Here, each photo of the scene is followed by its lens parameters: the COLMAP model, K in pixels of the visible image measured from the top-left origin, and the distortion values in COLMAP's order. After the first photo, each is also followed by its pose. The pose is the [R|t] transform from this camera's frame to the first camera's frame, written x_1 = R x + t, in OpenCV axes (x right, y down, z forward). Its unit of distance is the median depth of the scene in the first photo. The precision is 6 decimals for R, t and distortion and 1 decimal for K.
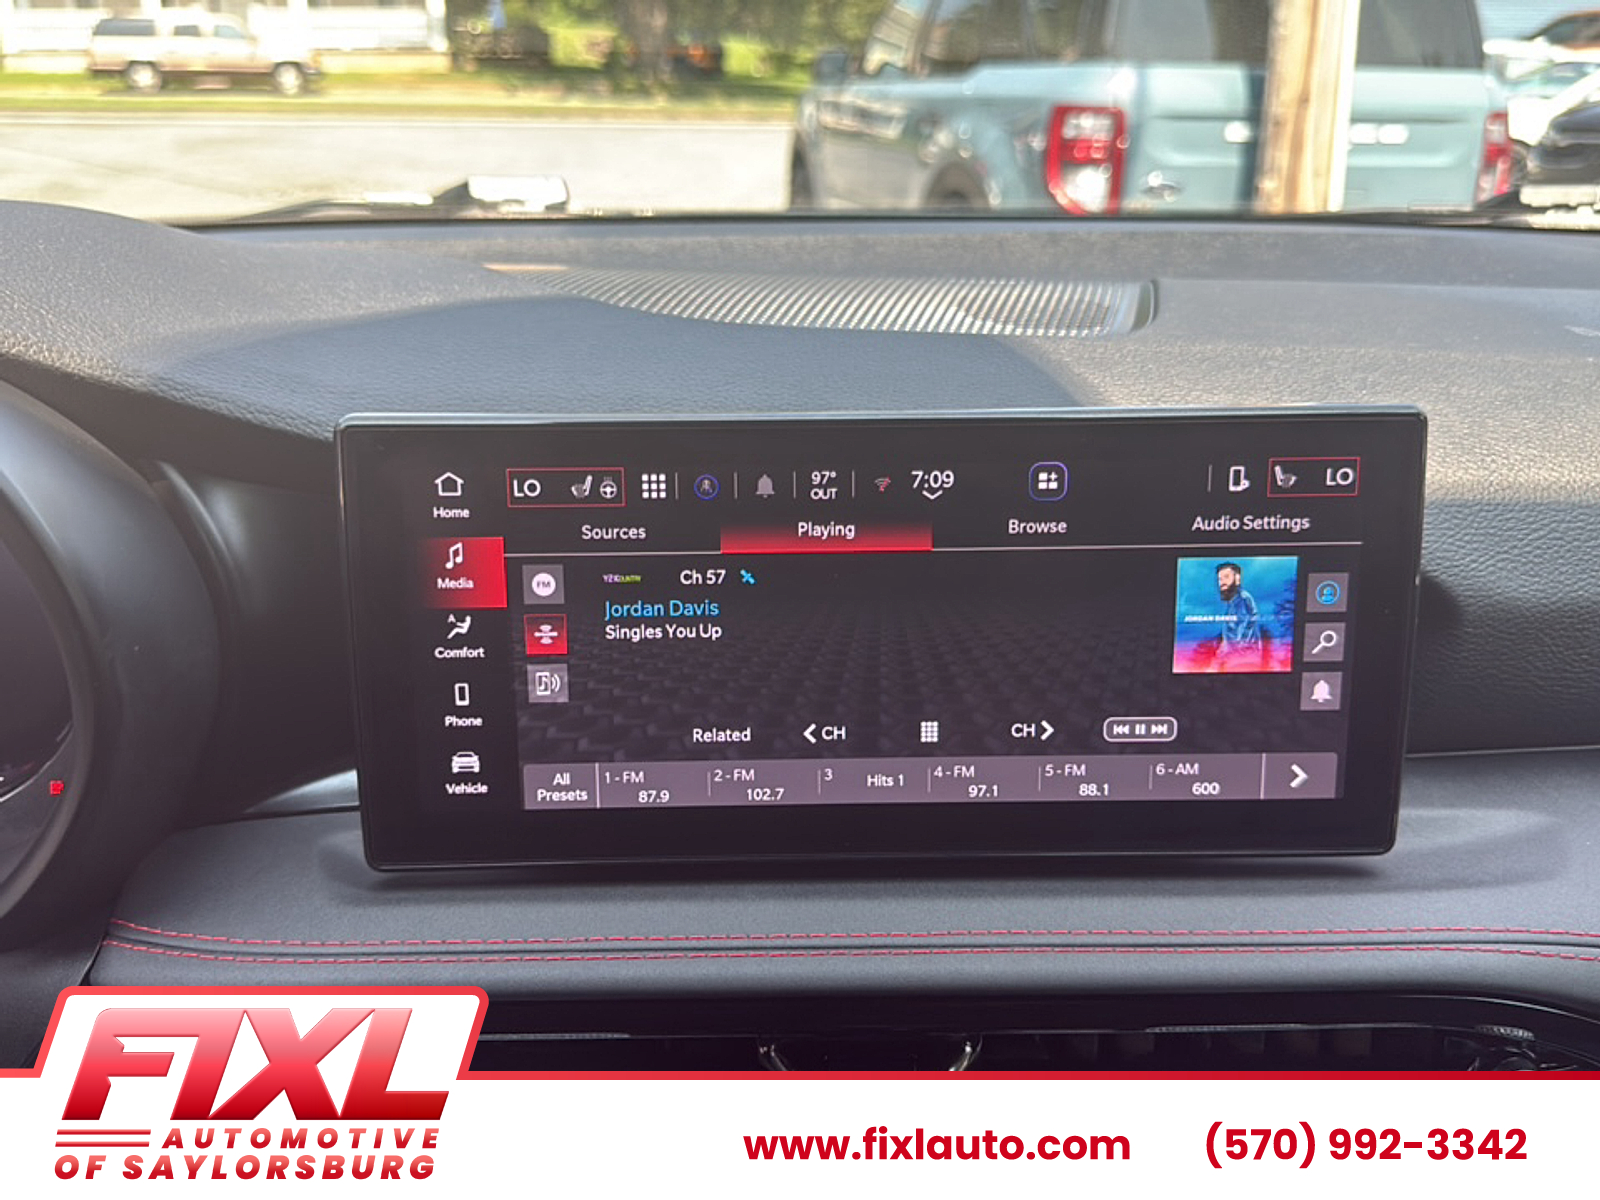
lens RADIAL K [[1479.9, 0, 800.0], [0, 1479.9, 600.0], [0, 0, 1]] dist [0.096904, -0.201023]
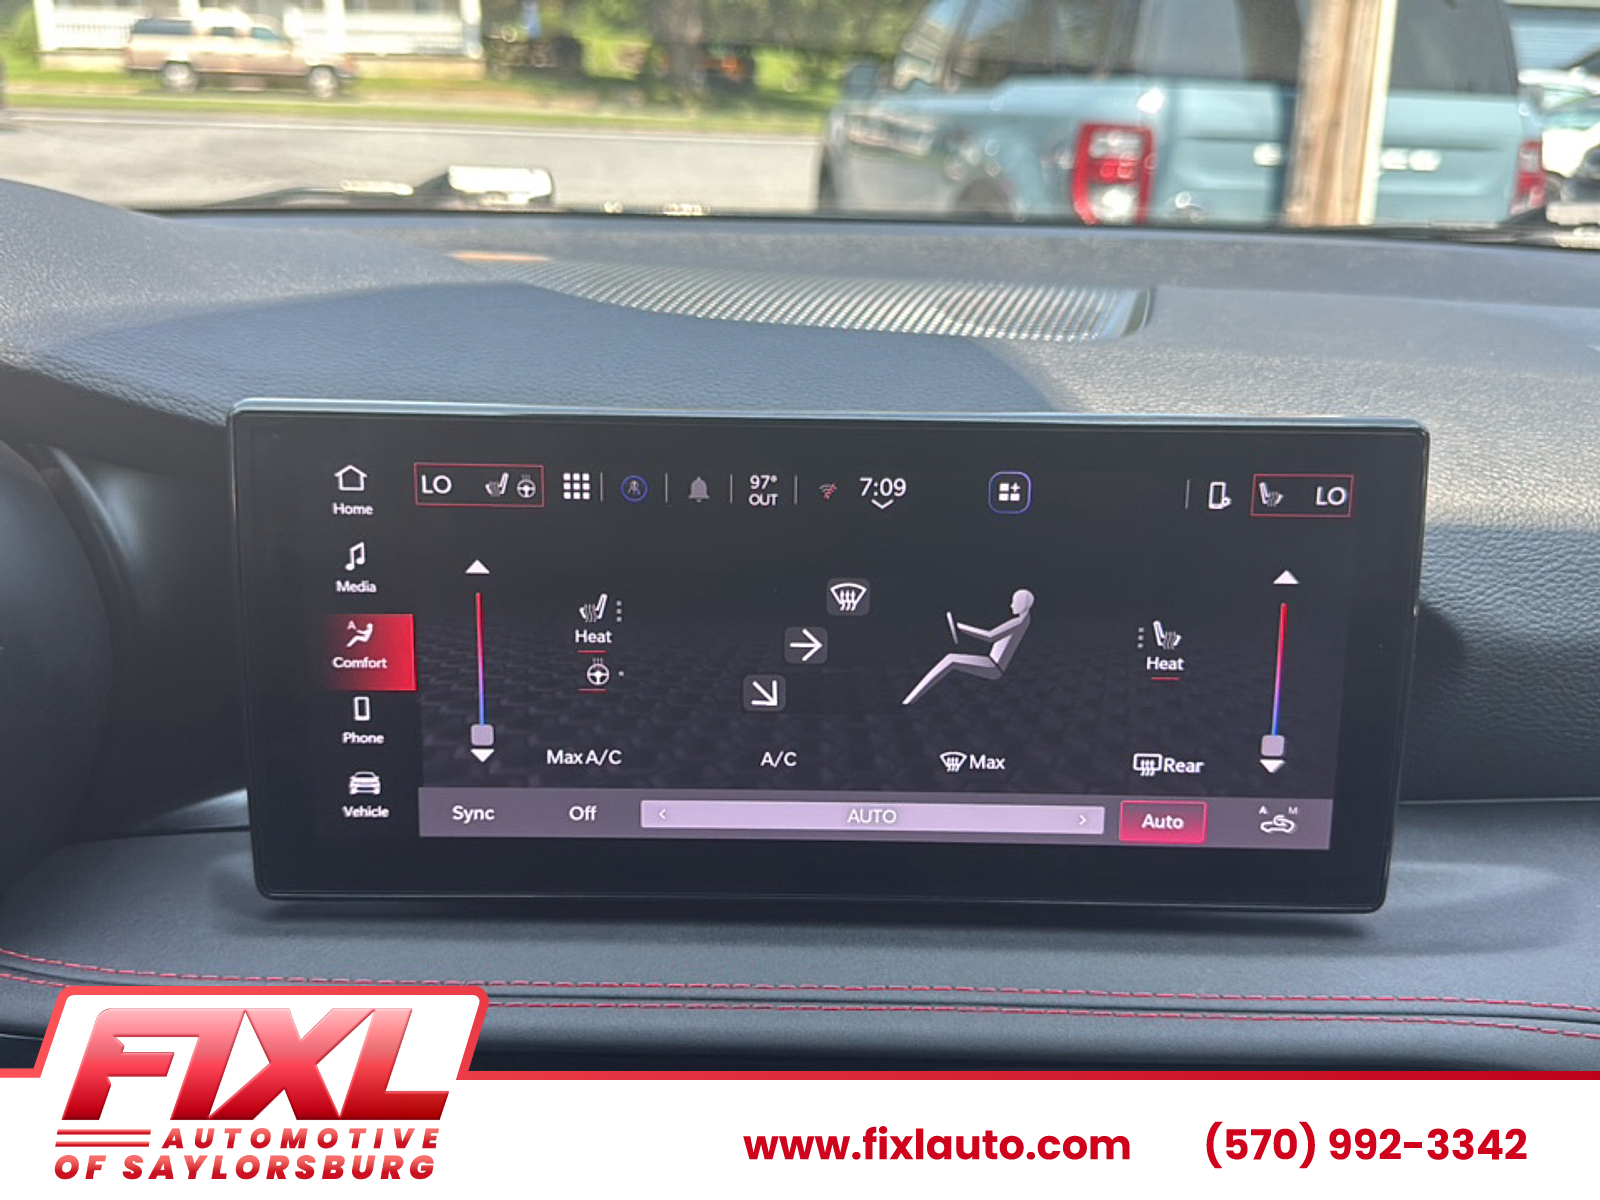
lens RADIAL K [[1479.9, 0, 800.0], [0, 1479.9, 600.0], [0, 0, 1]] dist [0.096904, -0.201023]
pose [[0.999541, 0.027247, -0.013227, 0.046064], [-0.027371, 0.999582, -0.009287, -0.001892], [0.012969, 0.009645, 0.999869, 0.078380]]
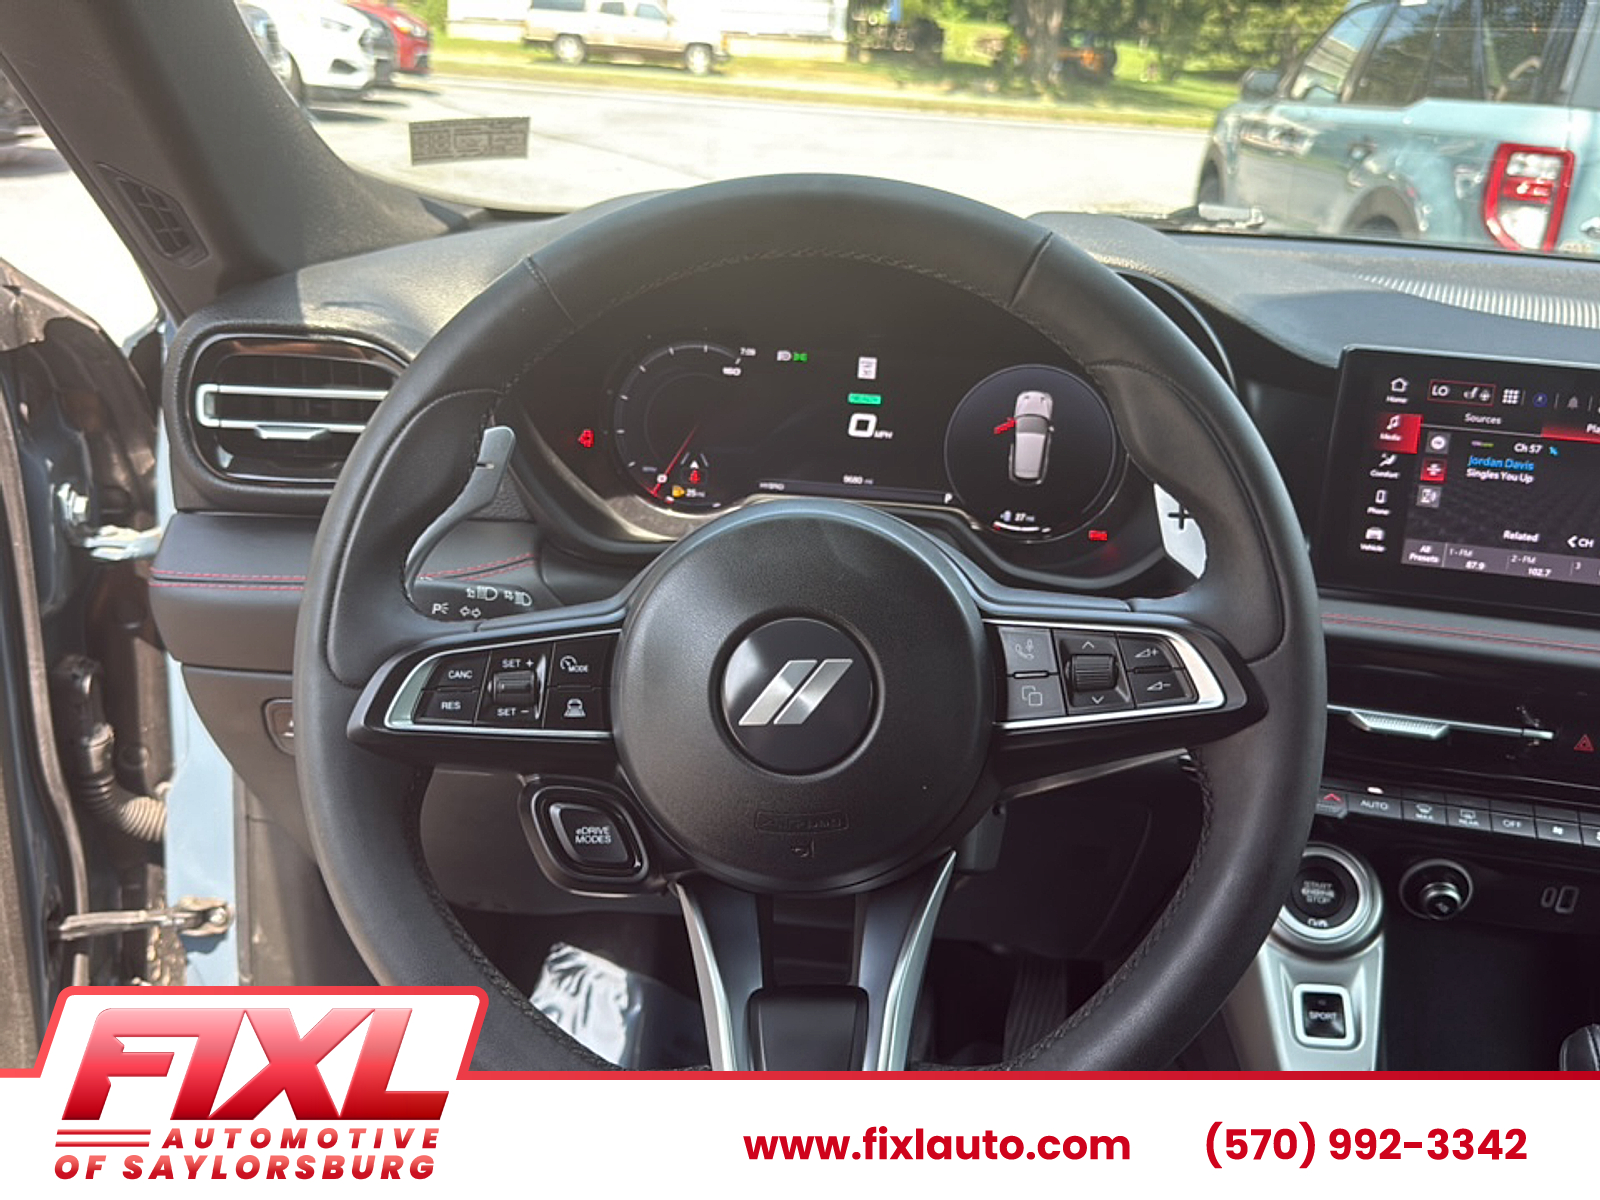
lens RADIAL K [[1475.5, 0, 798.1], [0, 1475.5, 603.5], [0, 0, 1]] dist [0.176916, -0.393731]
pose [[0.971177, 0.130706, -0.199328, -0.489068], [-0.129961, 0.991376, 0.016873, 0.233947], [0.199814, 0.009518, 0.979788, -0.912160]]
